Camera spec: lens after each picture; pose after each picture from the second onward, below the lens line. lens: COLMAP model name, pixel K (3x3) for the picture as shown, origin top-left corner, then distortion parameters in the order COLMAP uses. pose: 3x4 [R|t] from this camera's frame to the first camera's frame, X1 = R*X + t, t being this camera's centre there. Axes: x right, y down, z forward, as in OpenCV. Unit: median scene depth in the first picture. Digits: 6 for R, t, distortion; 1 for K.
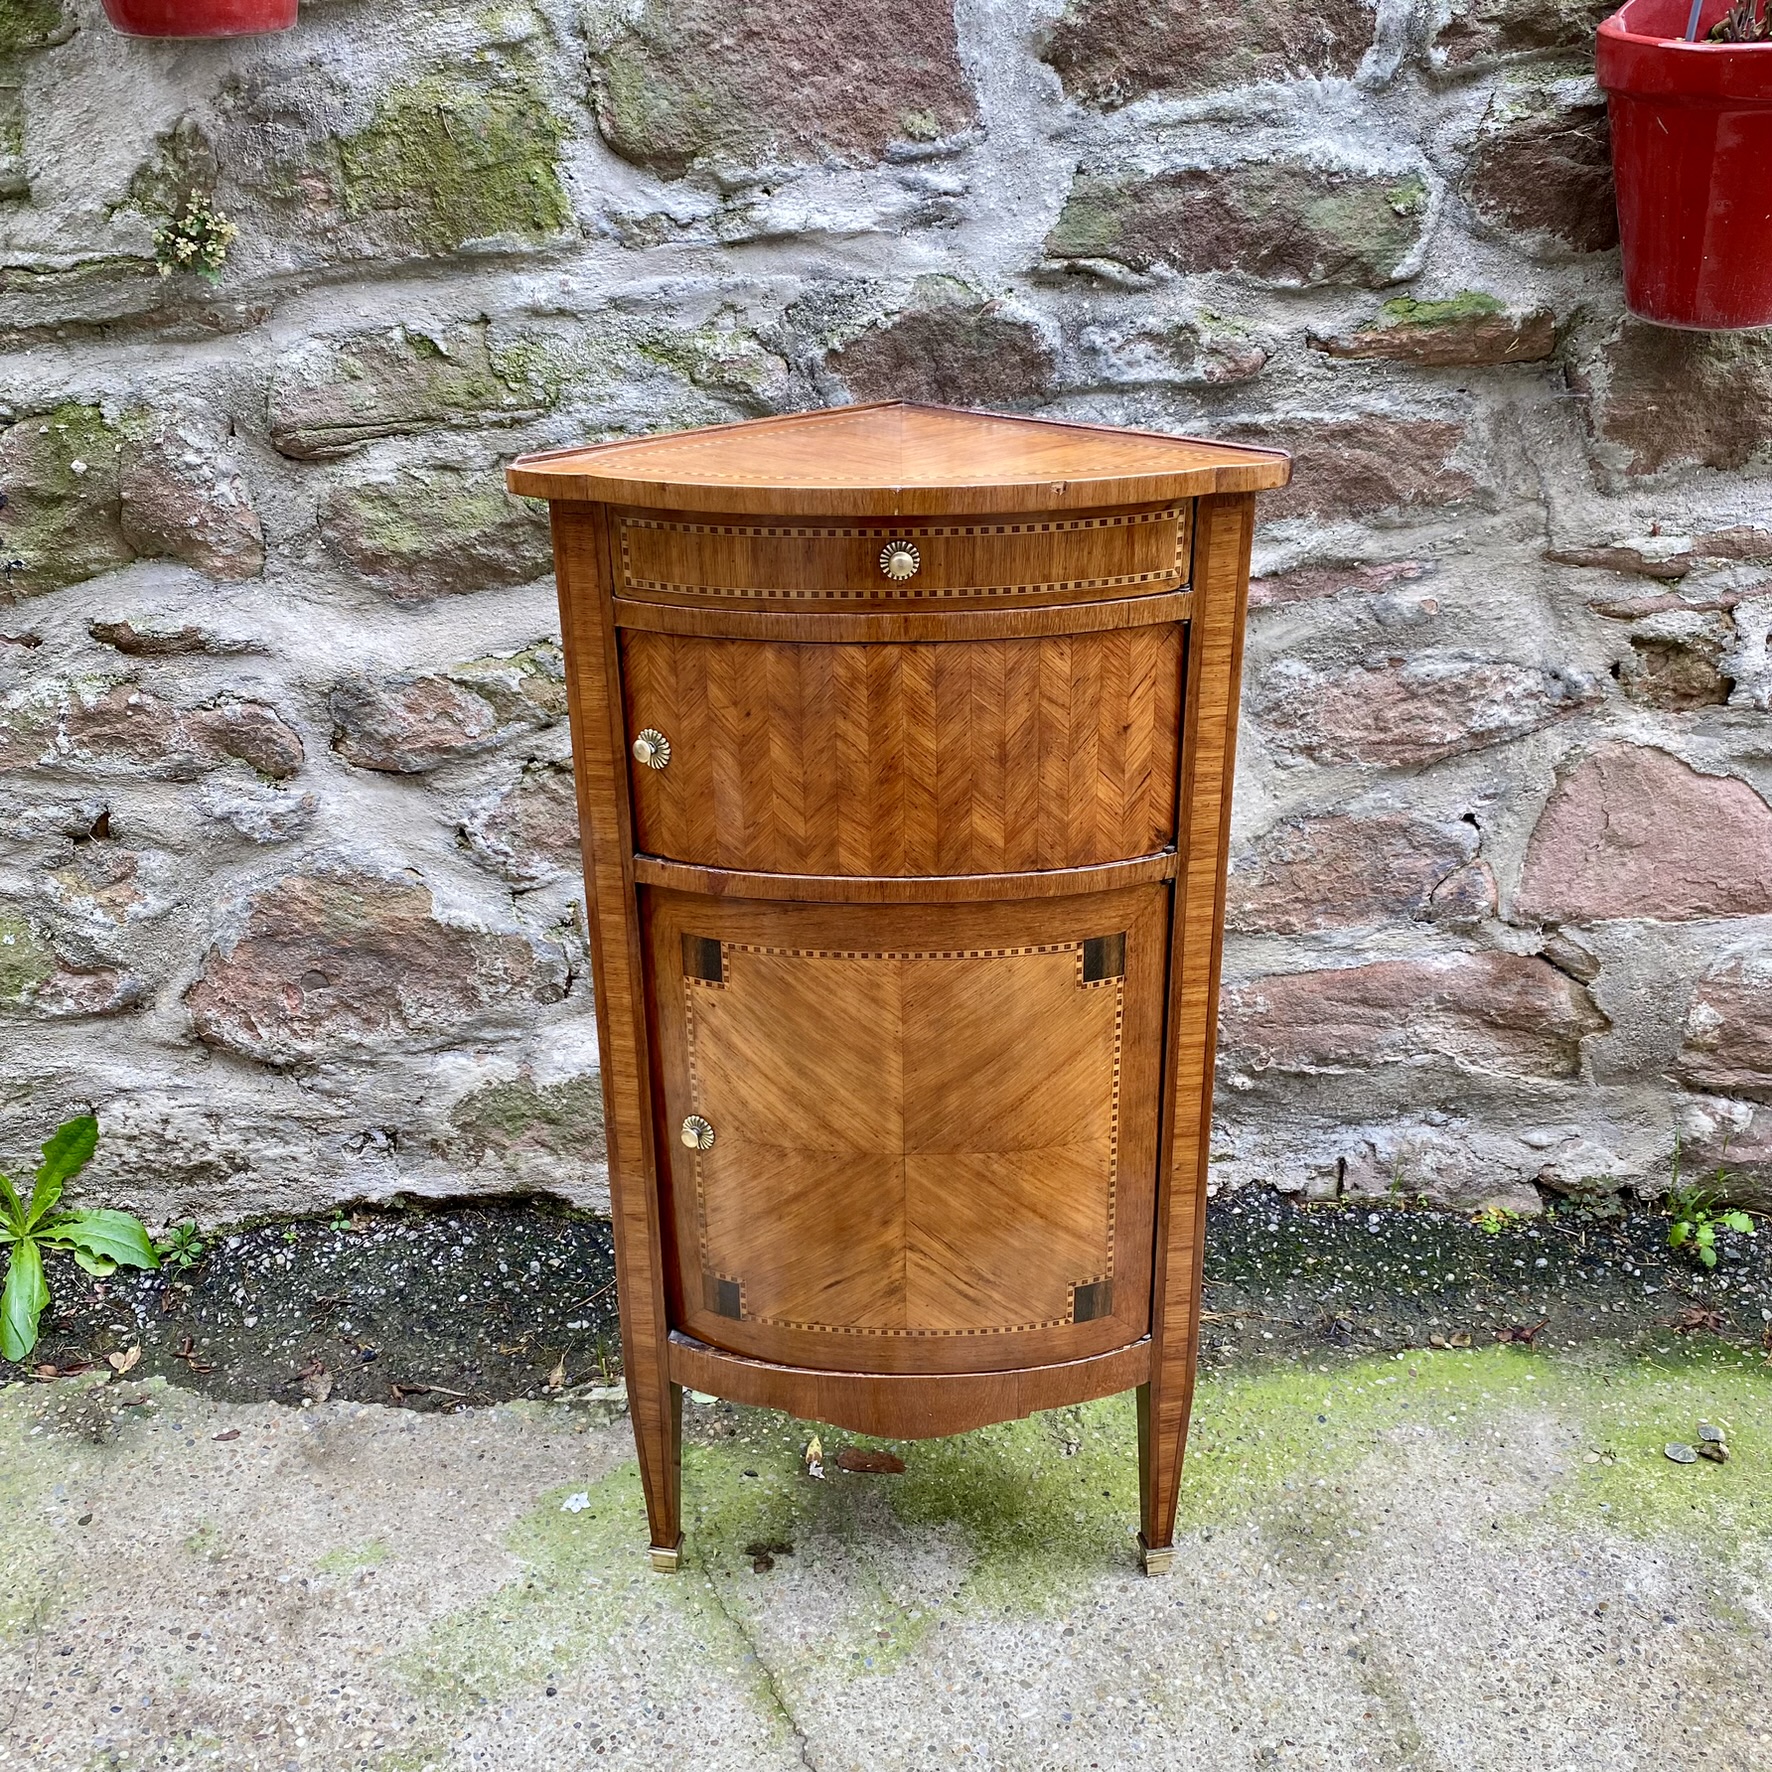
lens RADIAL K [[1783.7, 0, 895.0], [0, 1783.7, 892.2], [0, 0, 1]] dist [0.058507, -0.137628]
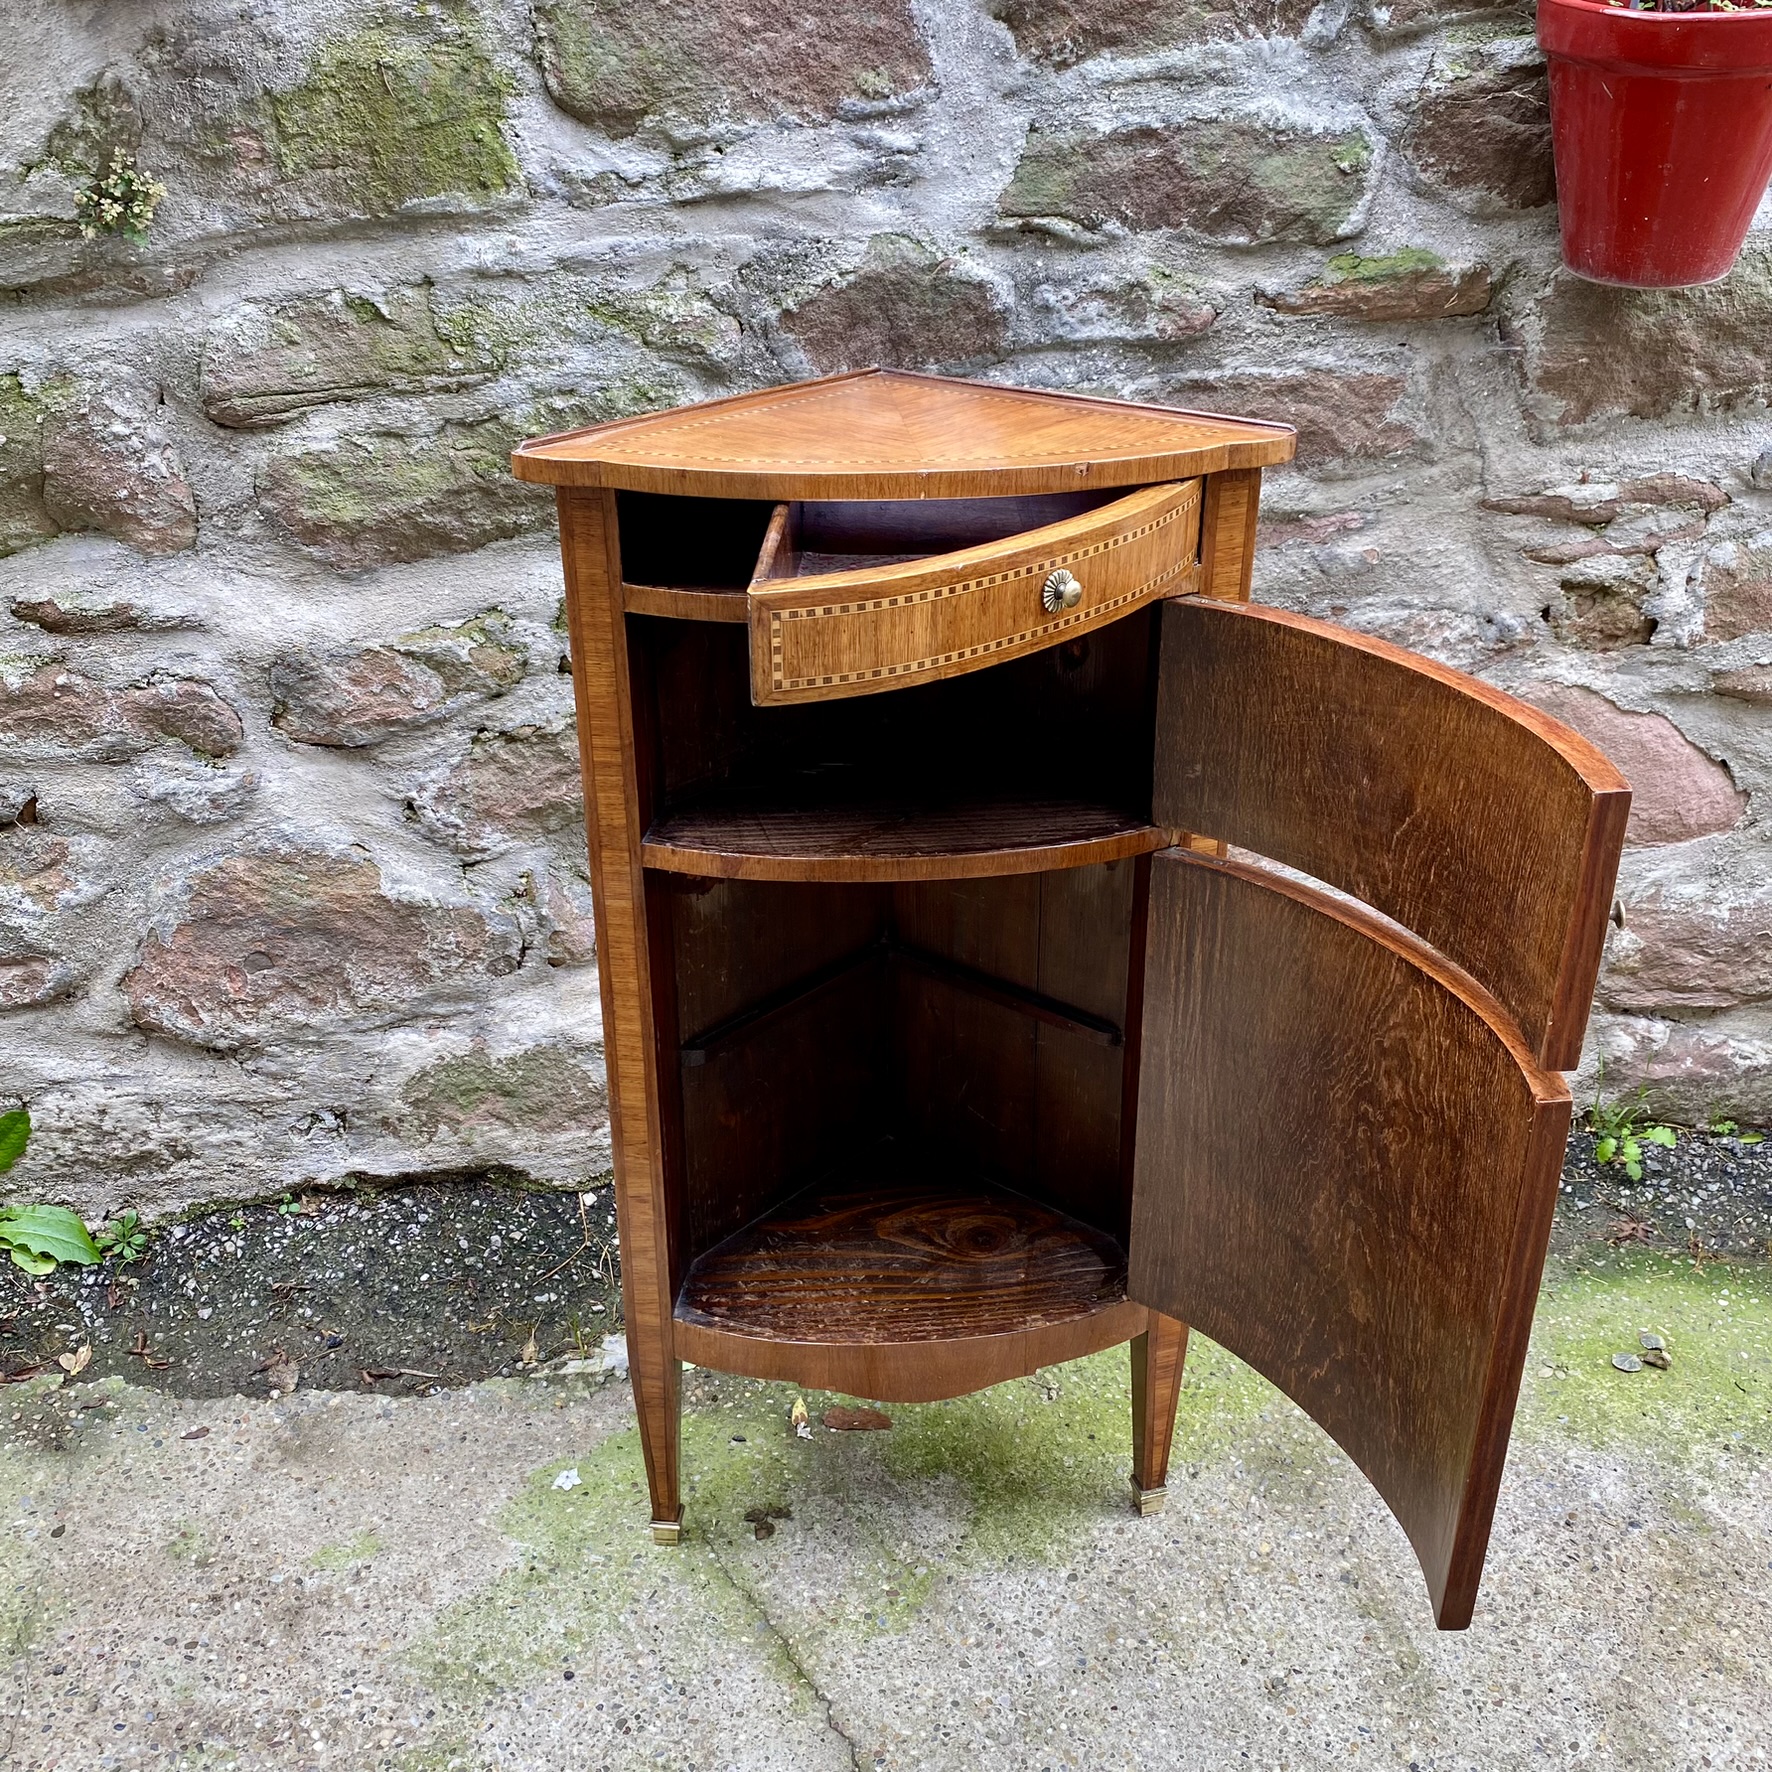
lens RADIAL K [[1784.7, 0, 888.7], [0, 1784.7, 857.6], [0, 0, 1]] dist [0.049057, -0.111499]
pose [[0.995412, -0.035039, 0.089036, -0.075473], [0.032567, 0.999047, 0.029065, -0.027063], [-0.089970, -0.026032, 0.995604, 0.002998]]
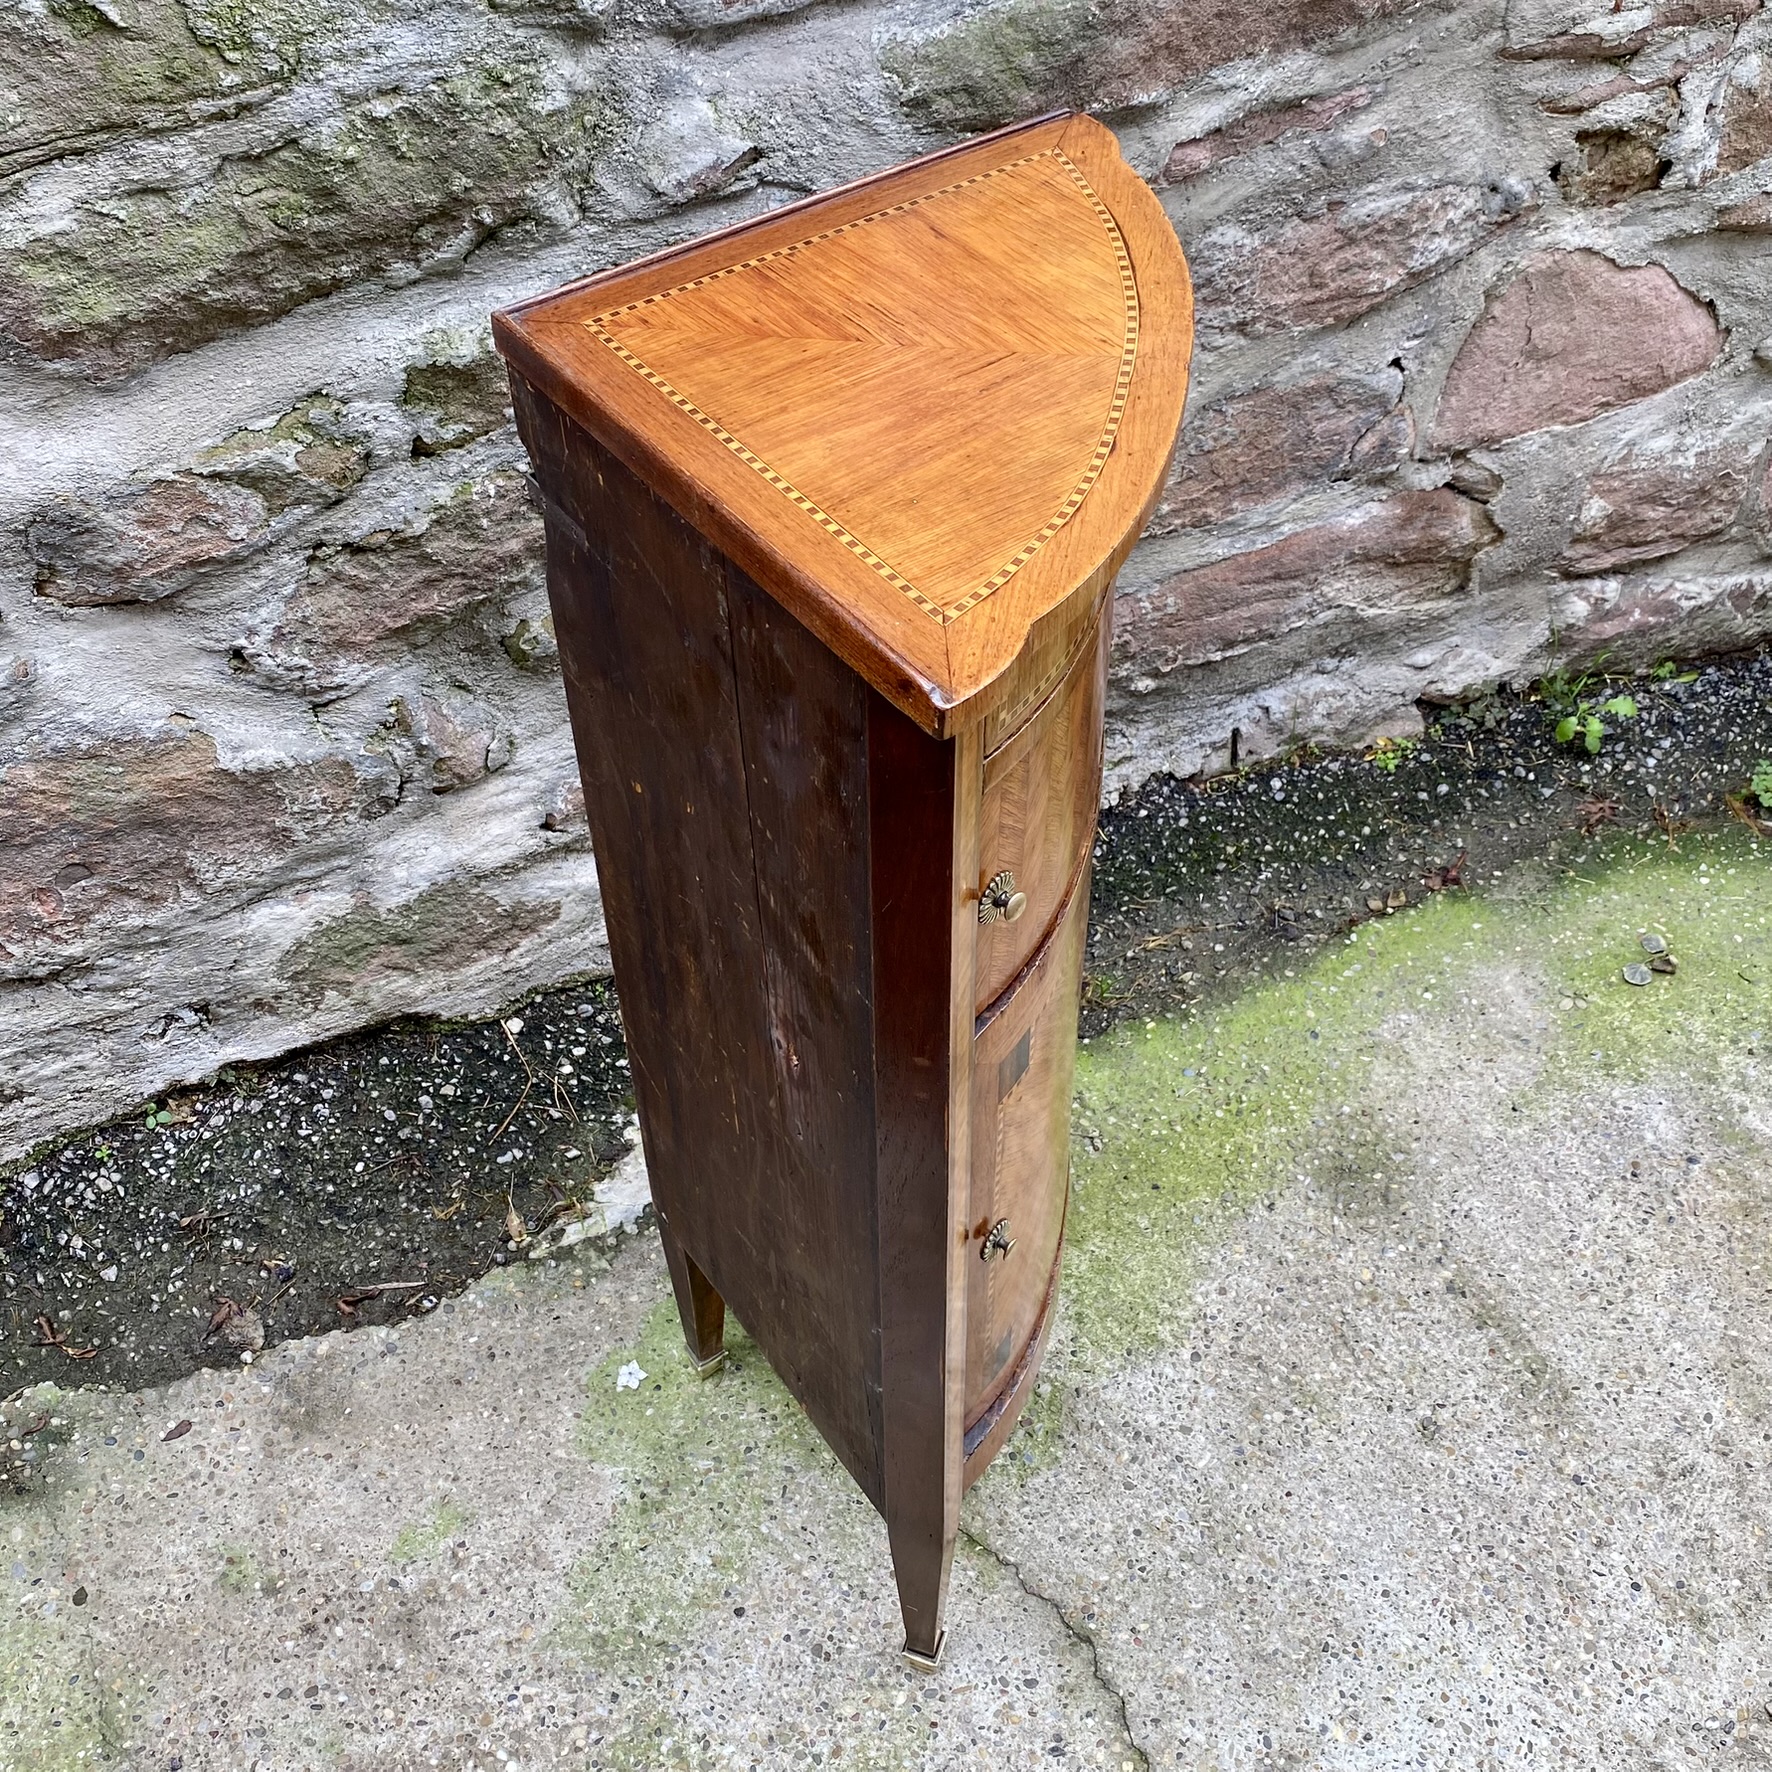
lens RADIAL K [[2011.8, 0, 847.5], [0, 2011.8, 869.5], [0, 0, 1]] dist [0.070674, -0.179448]
pose [[0.928446, -0.262715, 0.262621, -0.271026], [0.145900, 0.908067, 0.392591, -0.264009], [-0.341617, -0.326183, 0.881421, 0.157849]]
